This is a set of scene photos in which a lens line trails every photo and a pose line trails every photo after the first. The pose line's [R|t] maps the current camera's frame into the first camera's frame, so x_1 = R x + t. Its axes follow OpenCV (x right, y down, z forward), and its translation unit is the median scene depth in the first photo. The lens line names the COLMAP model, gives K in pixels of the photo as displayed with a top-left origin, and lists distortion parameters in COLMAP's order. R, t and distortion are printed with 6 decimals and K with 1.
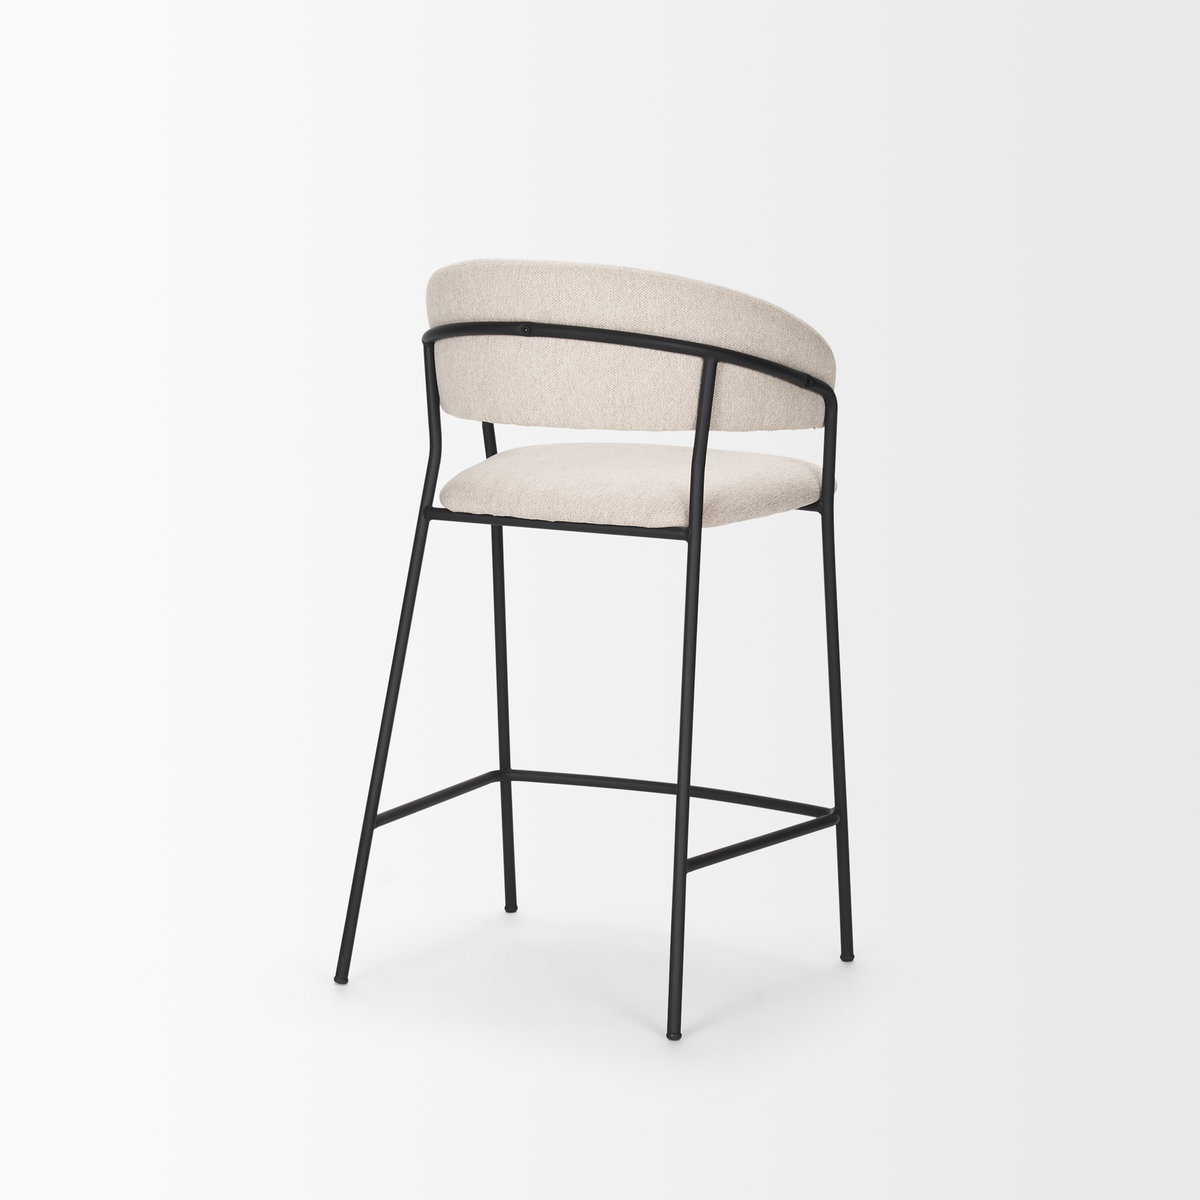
lens RADIAL K [[3288.0, 0, 600.0], [0, 3288.0, 600.0], [0, 0, 1]] dist [0.028302, 0.817628]
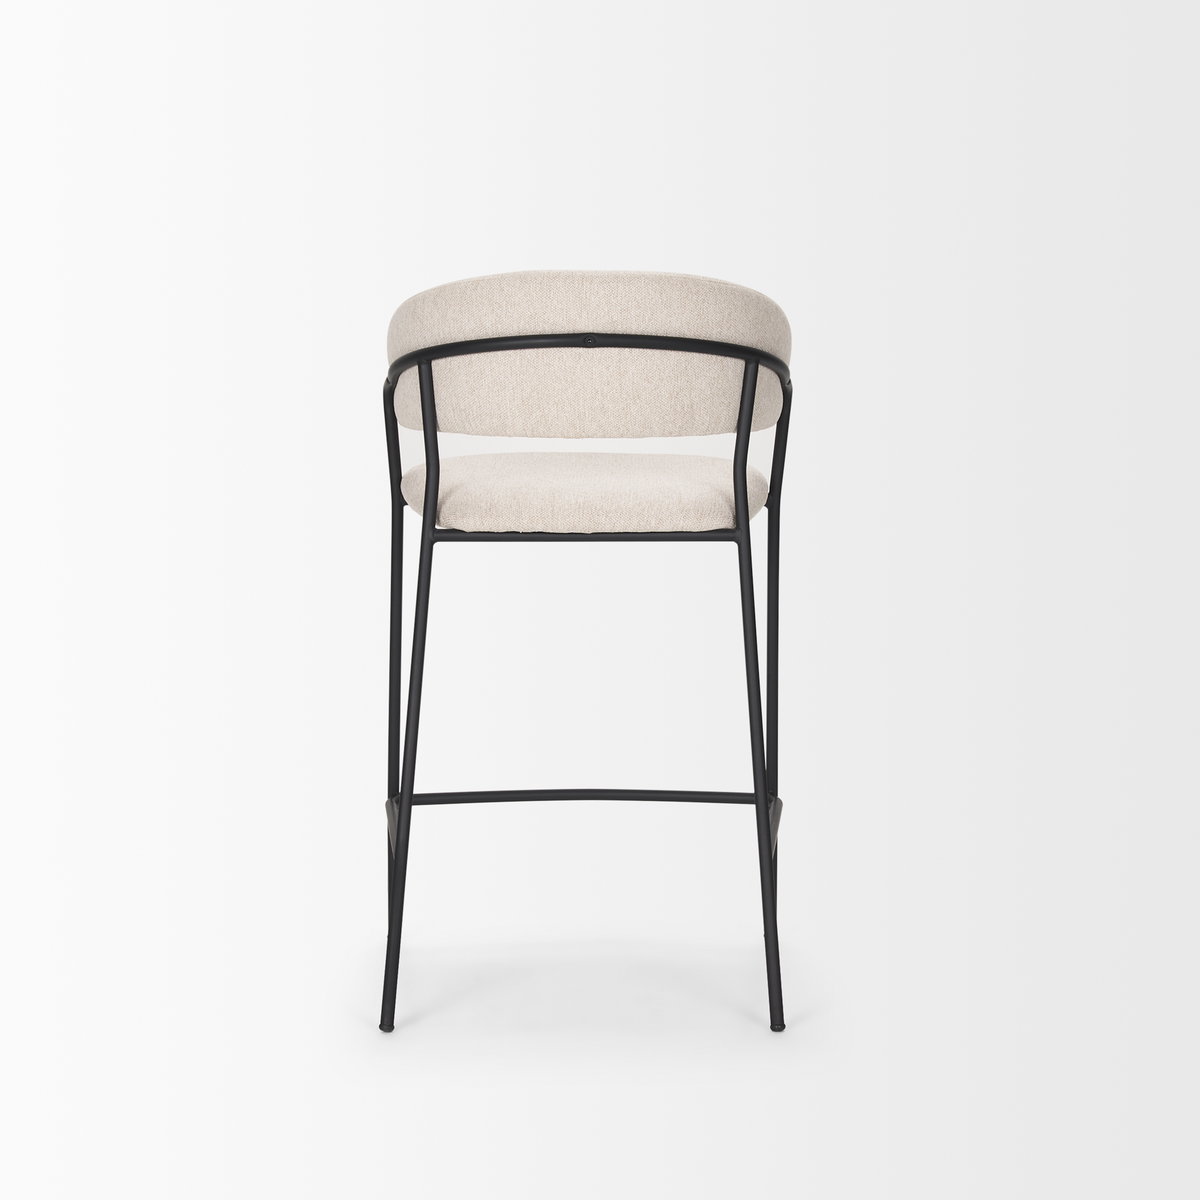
lens RADIAL K [[3288.0, 0, 600.0], [0, 3288.0, 600.0], [0, 0, 1]] dist [0.028302, 0.817628]
pose [[0.860976, -0.085013, 0.501492, -0.521434], [0.080466, 0.996283, 0.030744, -0.034758], [-0.502241, 0.013883, 0.864616, 0.145677]]
